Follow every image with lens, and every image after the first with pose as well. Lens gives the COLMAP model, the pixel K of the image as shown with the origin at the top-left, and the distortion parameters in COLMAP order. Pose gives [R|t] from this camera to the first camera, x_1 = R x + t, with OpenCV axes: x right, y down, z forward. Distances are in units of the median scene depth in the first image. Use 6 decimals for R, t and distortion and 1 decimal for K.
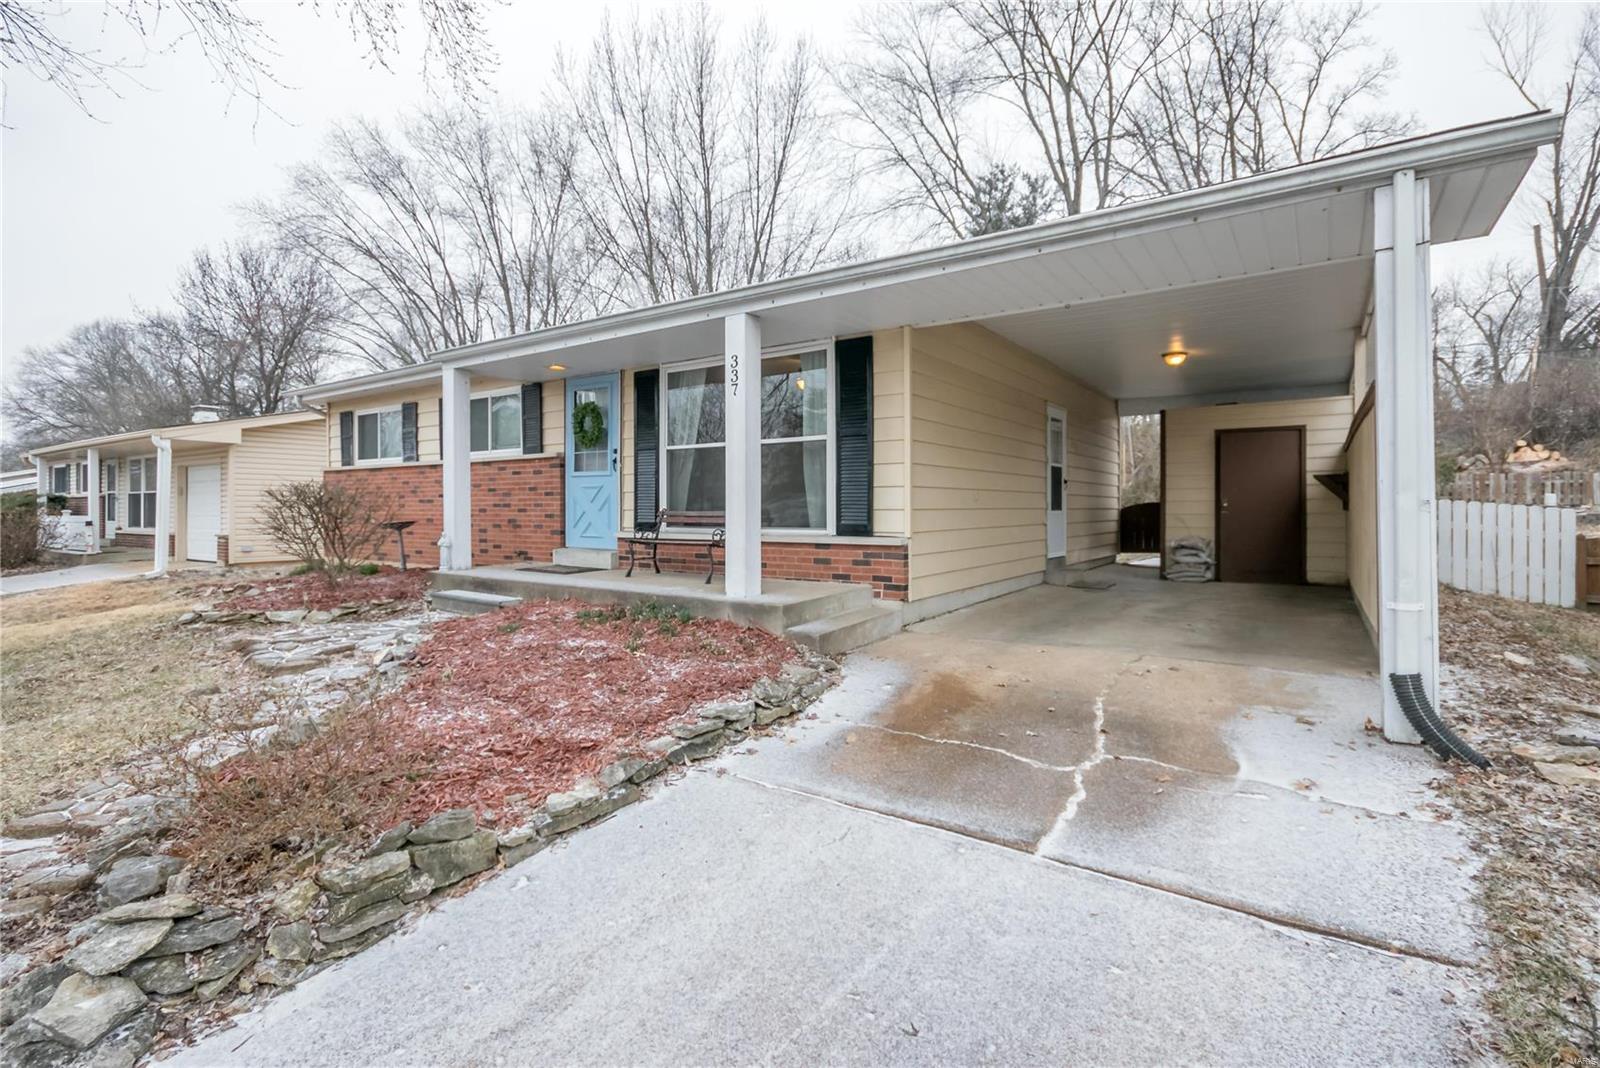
lens RADIAL K [[750.6, 0, 813.1], [0, 750.6, 512.2], [0, 0, 1]] dist [0.003361, -0.004043]
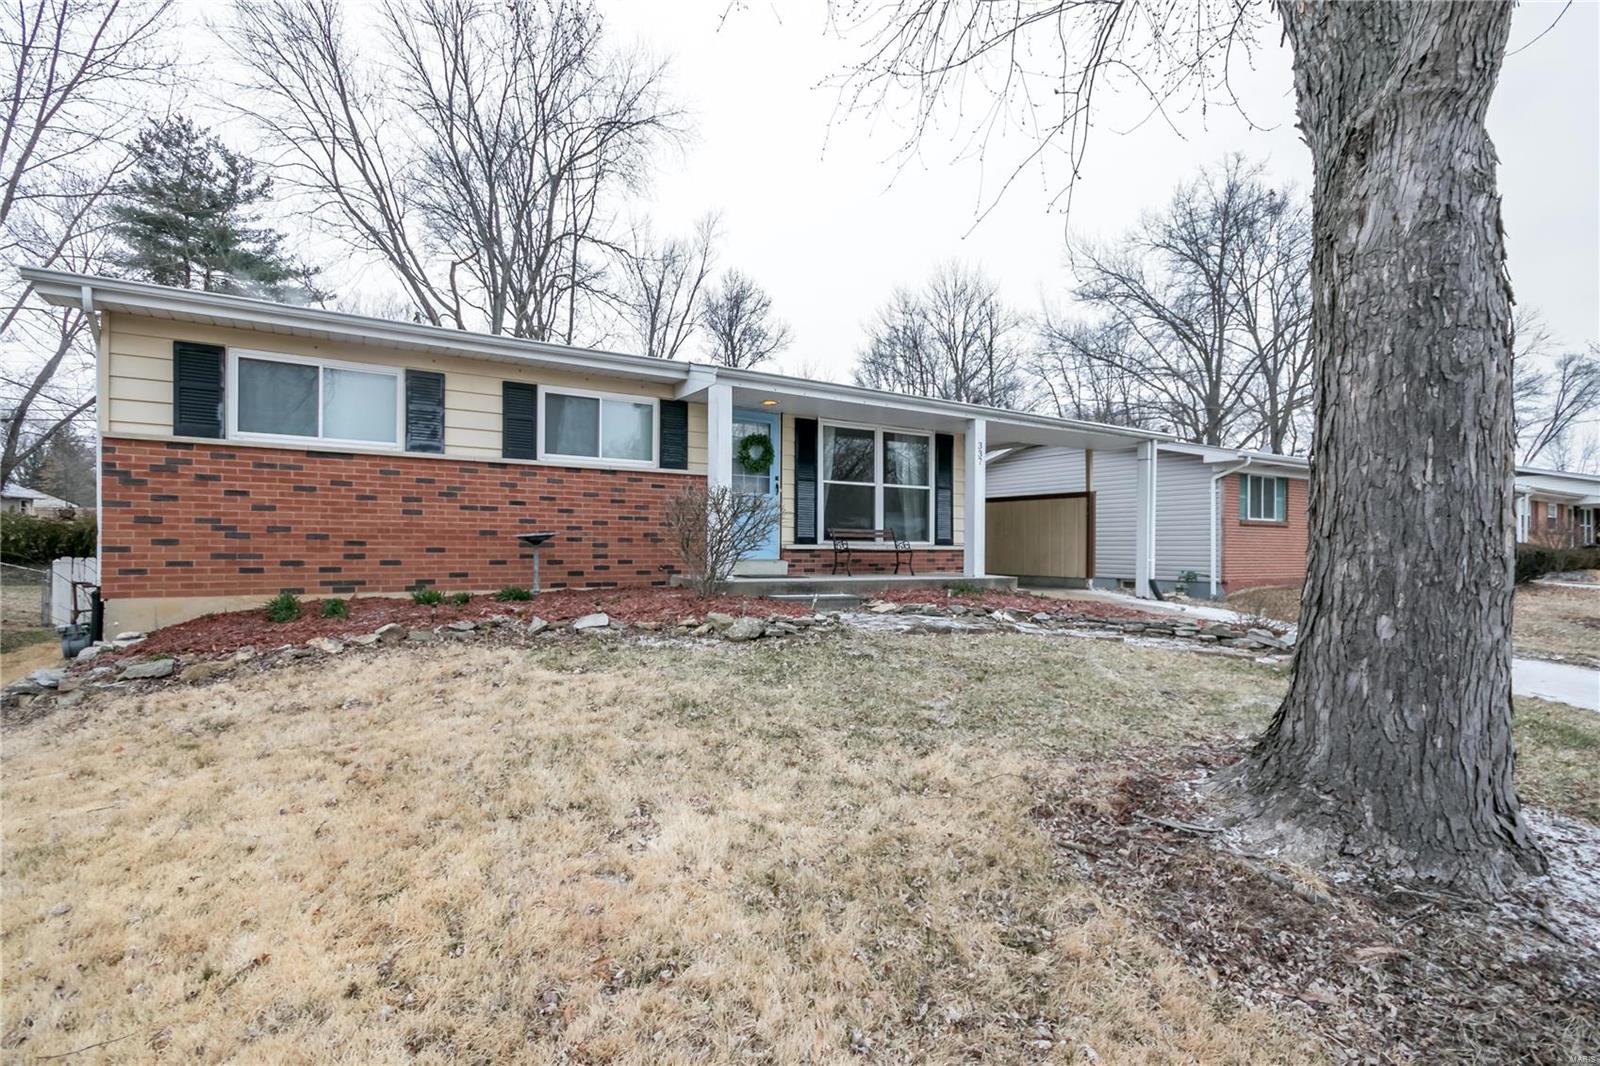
lens RADIAL K [[750.6, 0, 798.6], [0, 750.6, 531.6], [0, 0, 1]] dist [0.003361, -0.004043]
pose [[0.399046, 0.024631, 0.916600, -1.063725], [-0.000949, 0.999650, -0.026449, 0.028876], [-0.916930, 0.009685, 0.398929, 0.378910]]
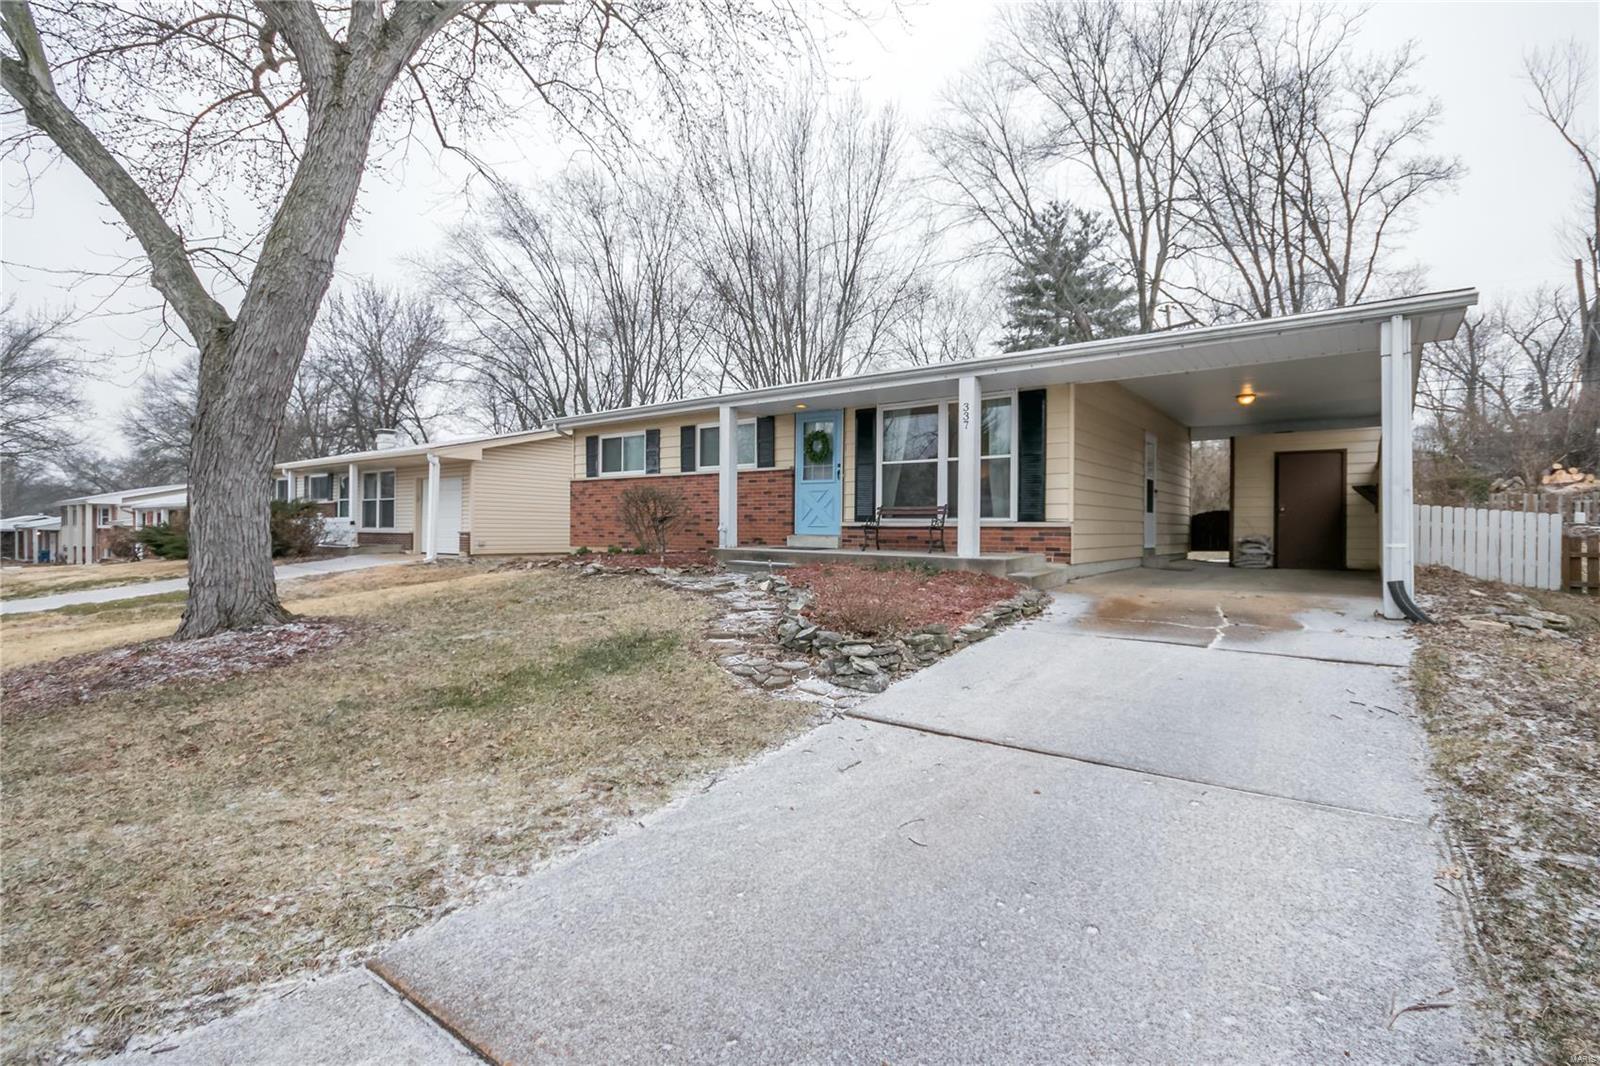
lens RADIAL K [[750.6, 0, 798.5], [0, 750.6, 534.5], [0, 0, 1]] dist [0.003361, -0.004043]
pose [[0.998520, 0.009624, -0.053521, -0.205537], [-0.009557, 0.999953, 0.001508, 0.037160], [0.053533, -0.000994, 0.998566, -0.325713]]
